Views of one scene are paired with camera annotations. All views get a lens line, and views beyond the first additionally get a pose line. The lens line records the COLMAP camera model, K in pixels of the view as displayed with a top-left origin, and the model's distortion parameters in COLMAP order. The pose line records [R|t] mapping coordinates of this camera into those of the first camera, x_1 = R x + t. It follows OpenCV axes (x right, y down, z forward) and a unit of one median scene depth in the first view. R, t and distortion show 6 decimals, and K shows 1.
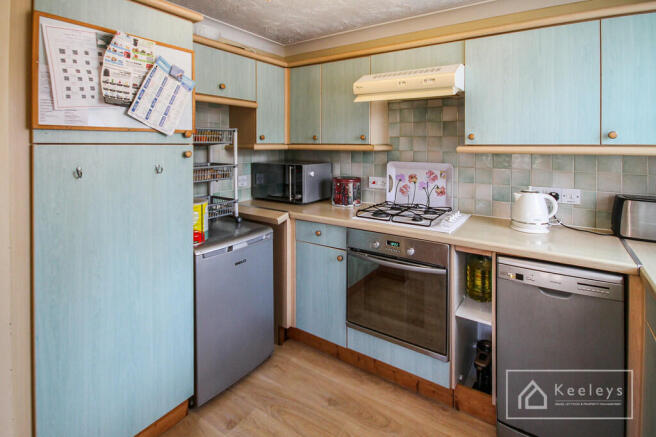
lens RADIAL K [[336.0, 0, 322.9], [0, 336.0, 145.8], [0, 0, 1]] dist [-0.002742, -0.000298]
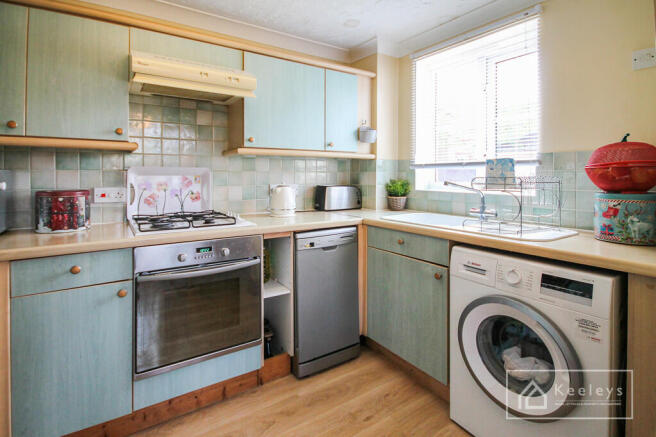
lens RADIAL K [[332.3, 0, 330.5], [0, 332.3, 173.3], [0, 0, 1]] dist [0.002853, 0.000565]
pose [[0.367310, 0.001592, 0.930097, -0.437446], [0.003902, 0.999987, -0.003253, 0.080141], [-0.930090, 0.004824, 0.367300, 0.315848]]
